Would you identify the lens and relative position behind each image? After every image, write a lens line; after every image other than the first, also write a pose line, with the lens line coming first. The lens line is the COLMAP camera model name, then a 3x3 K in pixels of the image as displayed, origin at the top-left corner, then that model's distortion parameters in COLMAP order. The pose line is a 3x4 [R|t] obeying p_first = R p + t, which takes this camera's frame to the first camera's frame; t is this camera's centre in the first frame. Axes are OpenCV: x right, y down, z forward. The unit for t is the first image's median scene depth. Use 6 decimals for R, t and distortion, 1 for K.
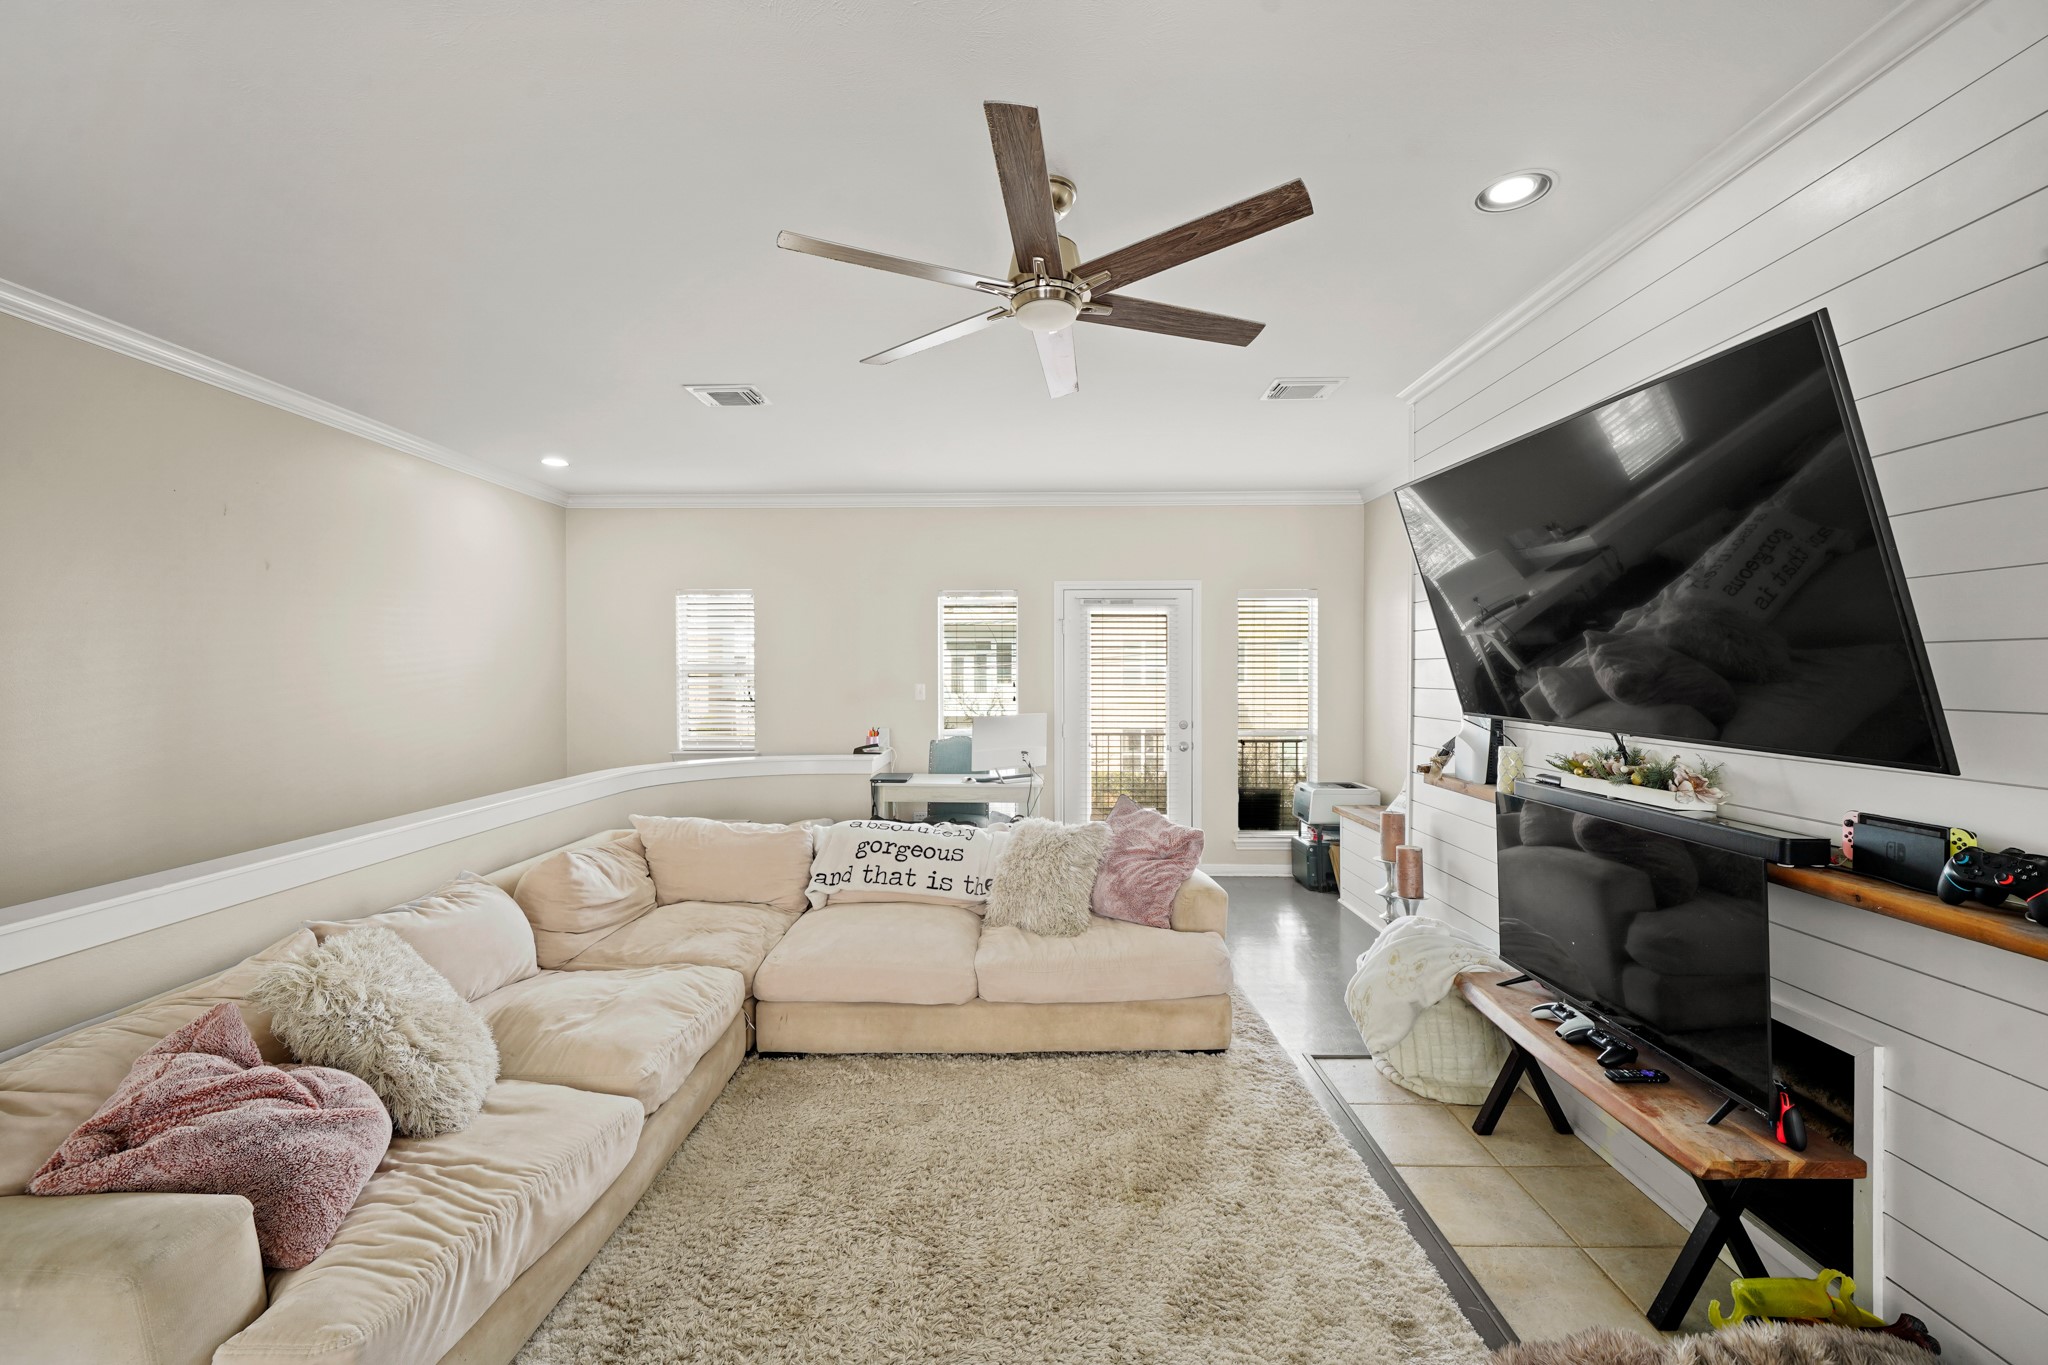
lens RADIAL K [[808.2, 0, 1005.7], [0, 808.2, 685.1], [0, 0, 1]] dist [0.000016, -0.000003]
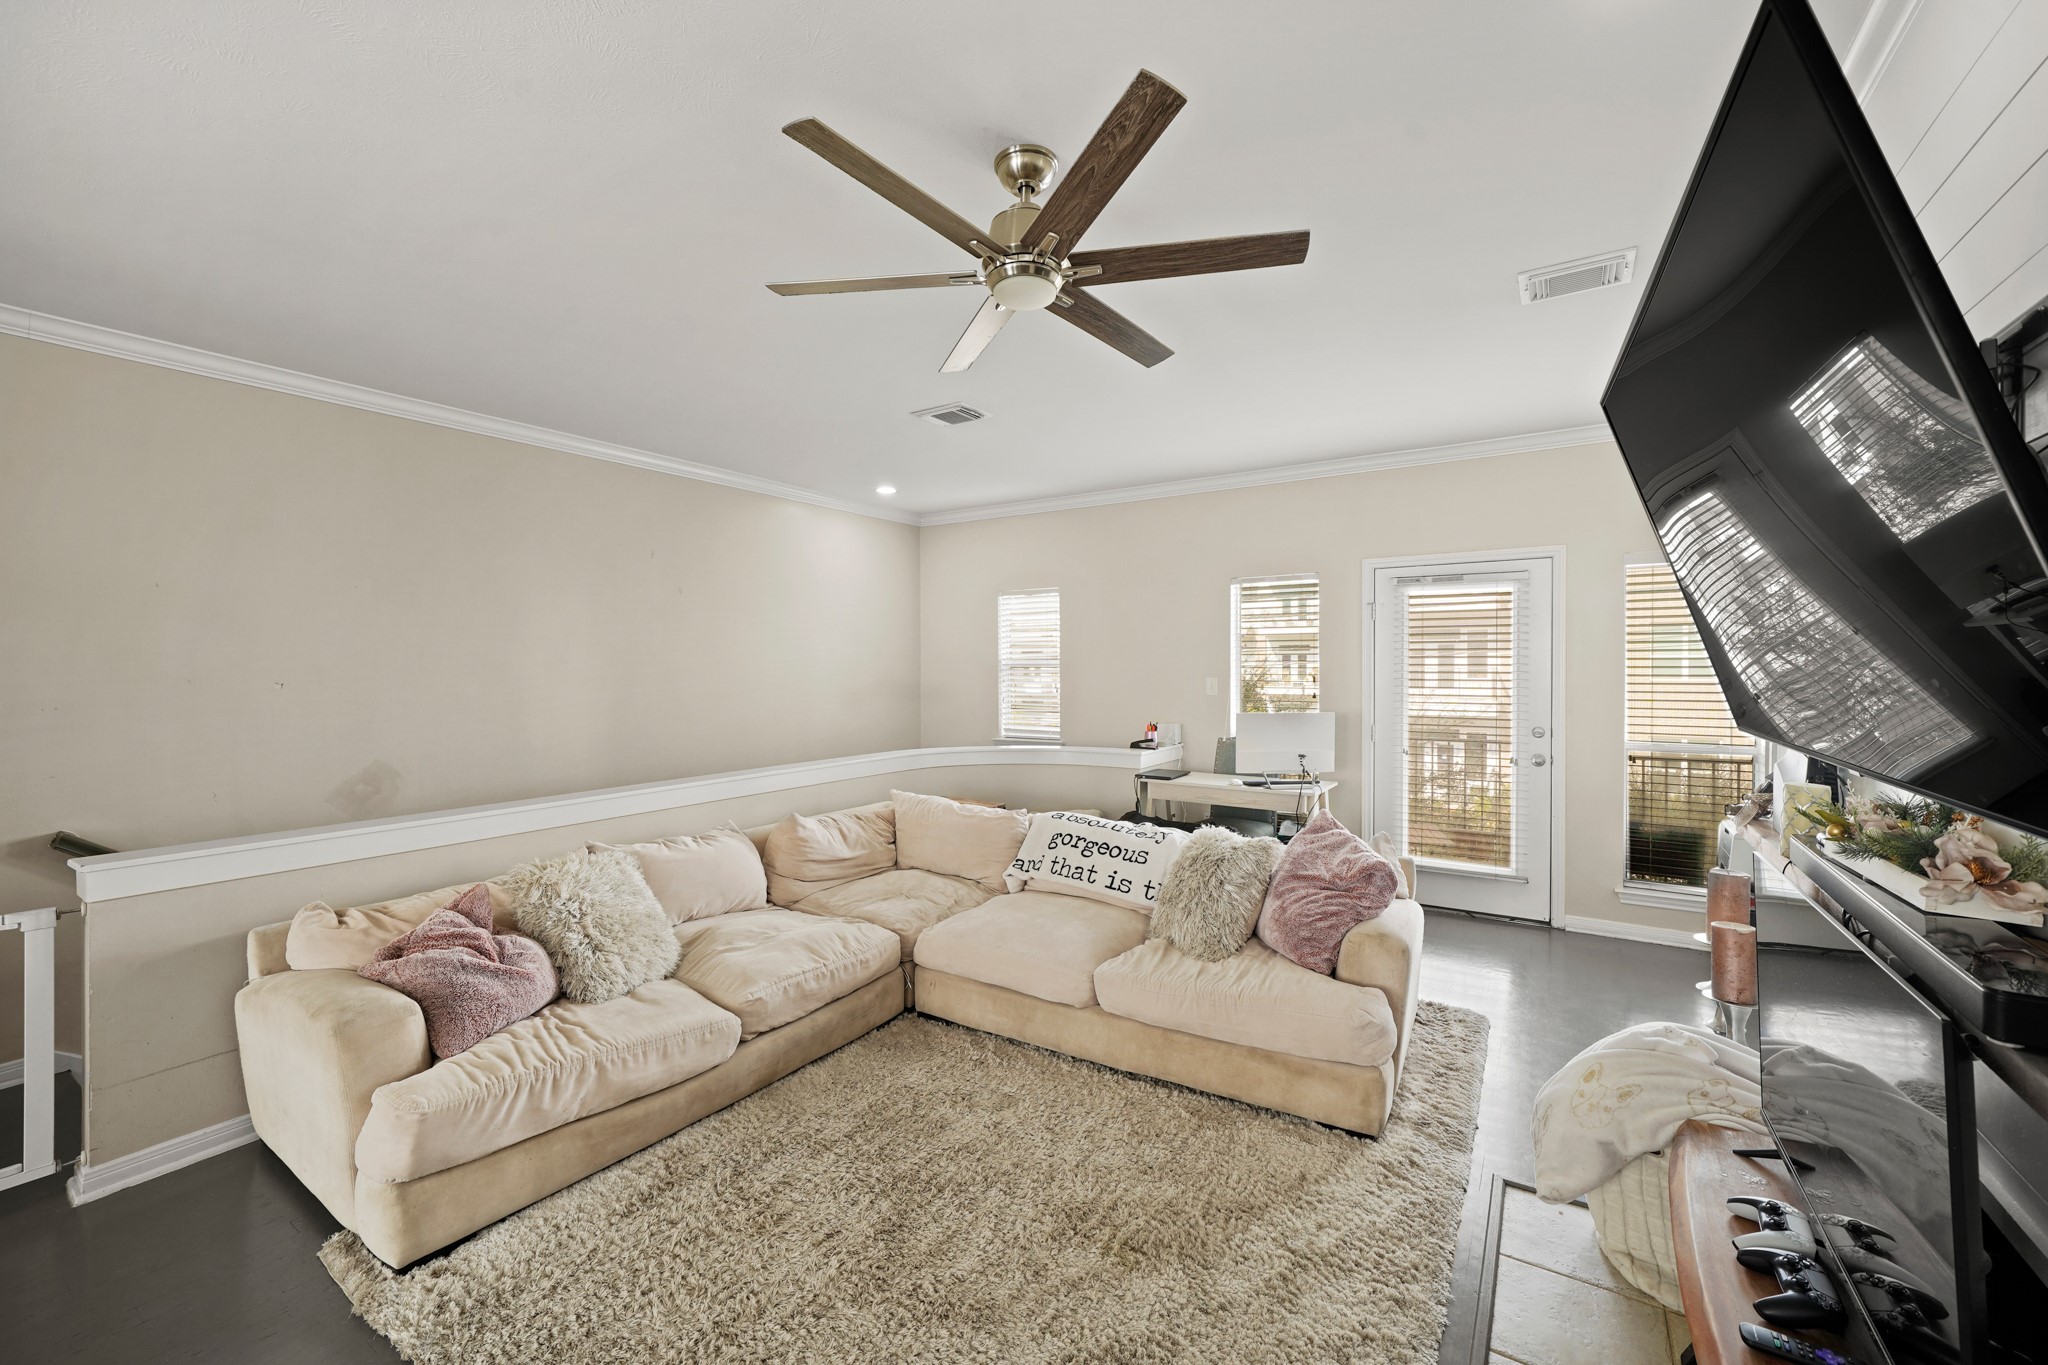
lens RADIAL K [[816.6, 0, 1010.2], [0, 816.6, 681.3], [0, 0, 1]] dist [-0.001612, -0.000197]
pose [[0.847019, 0.007786, -0.531506, 0.392216], [-0.005741, 0.999968, 0.005500, -0.002791], [0.531532, -0.001607, 0.847036, 0.124098]]
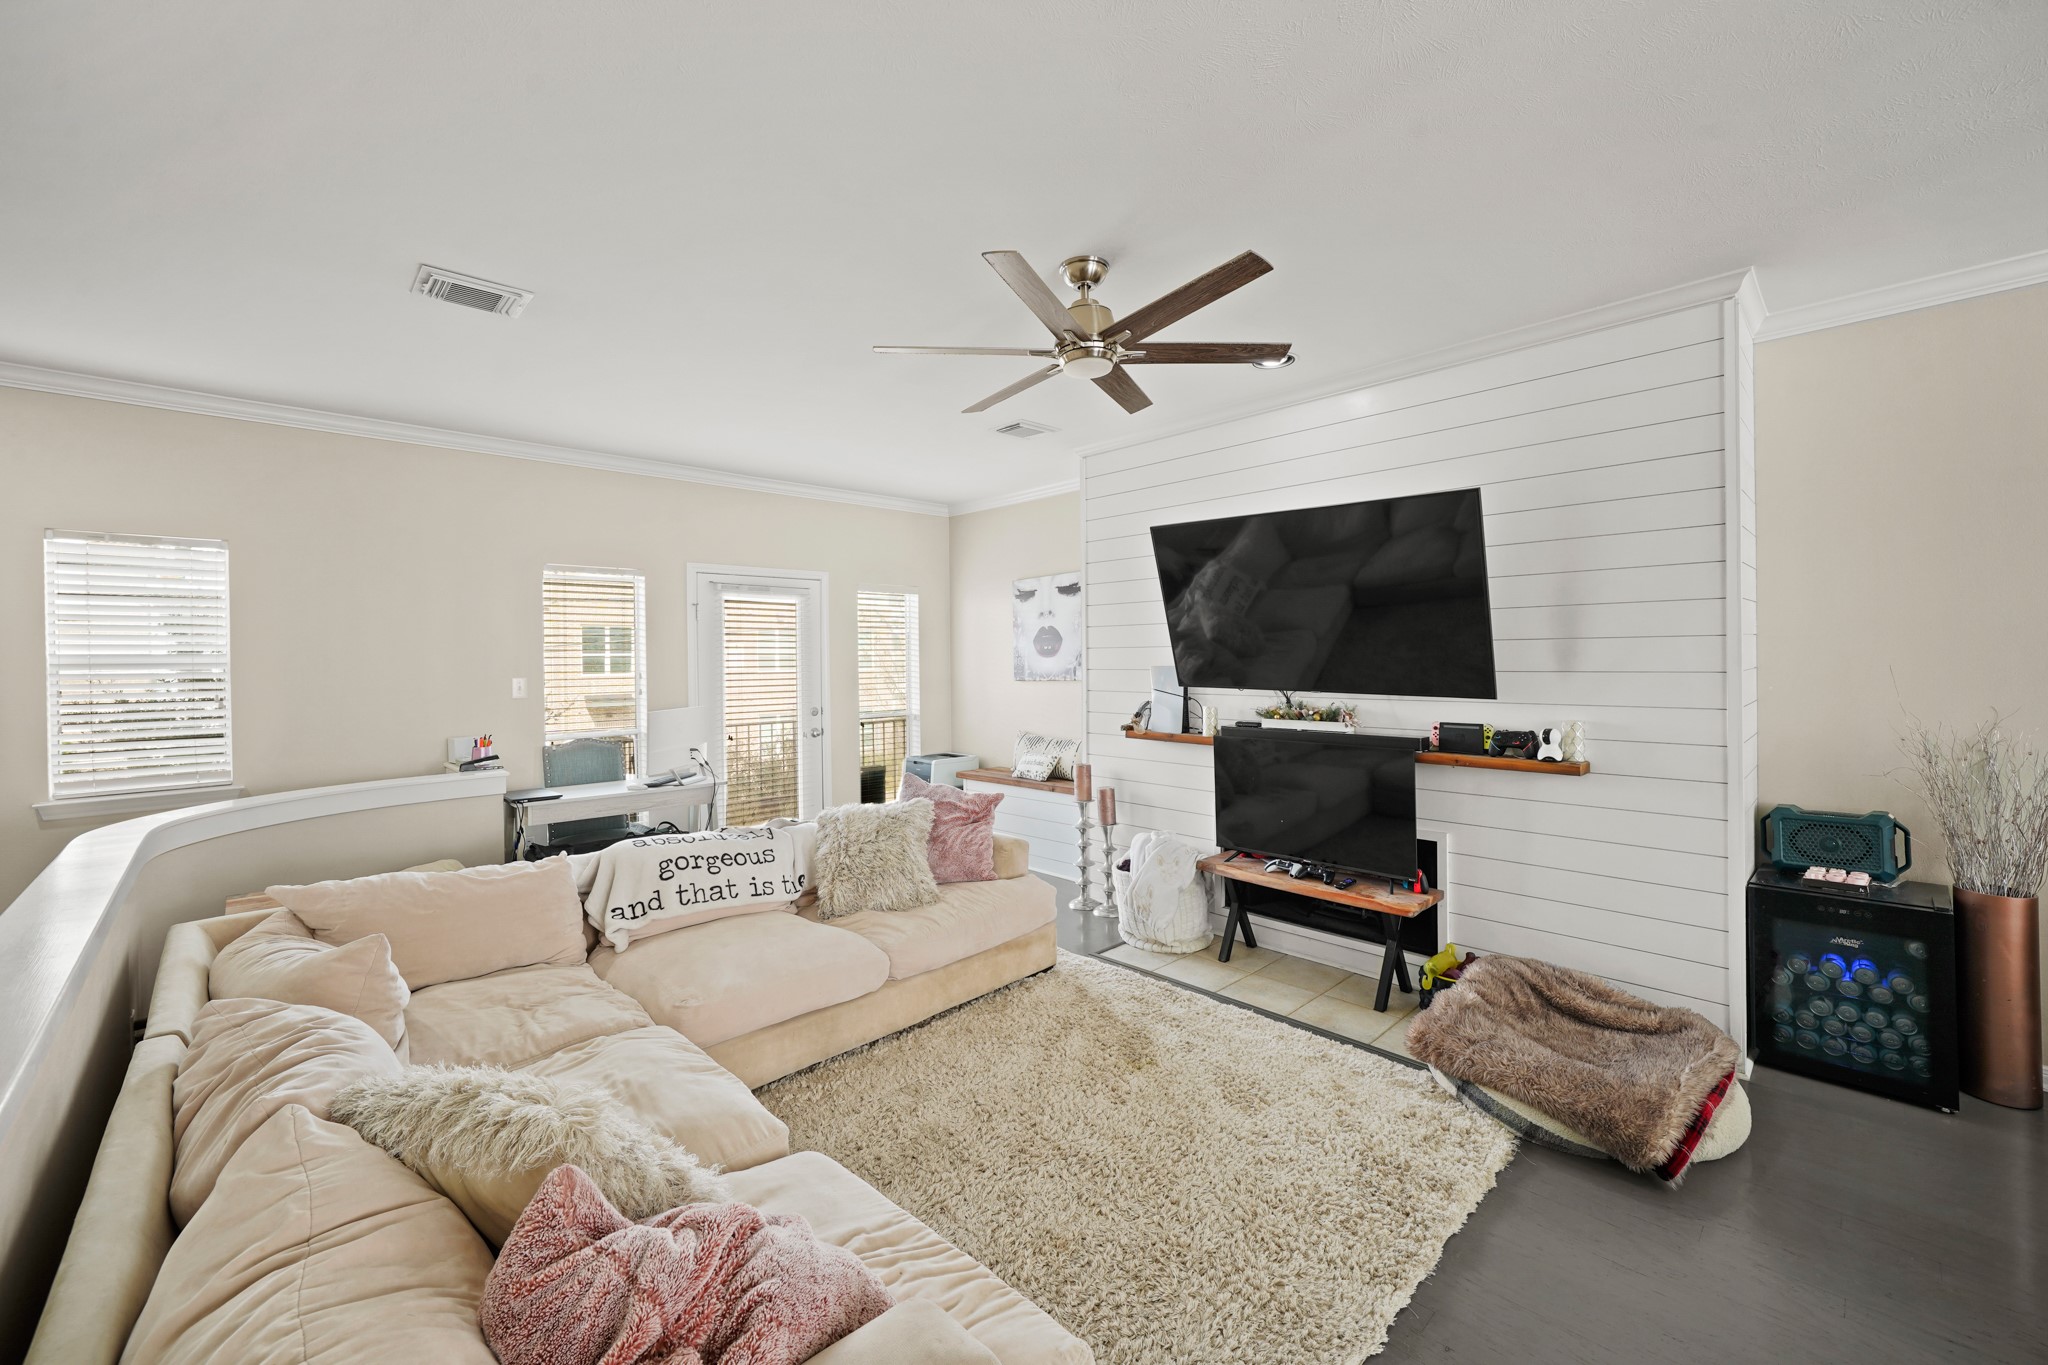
lens RADIAL K [[829.9, 0, 1011.6], [0, 829.9, 664.6], [0, 0, 1]] dist [0.000320, -0.000140]
pose [[0.708733, -0.012055, 0.705374, -0.657746], [0.020550, 0.999782, -0.003561, -0.002976], [-0.705177, 0.017019, 0.708827, 0.142847]]
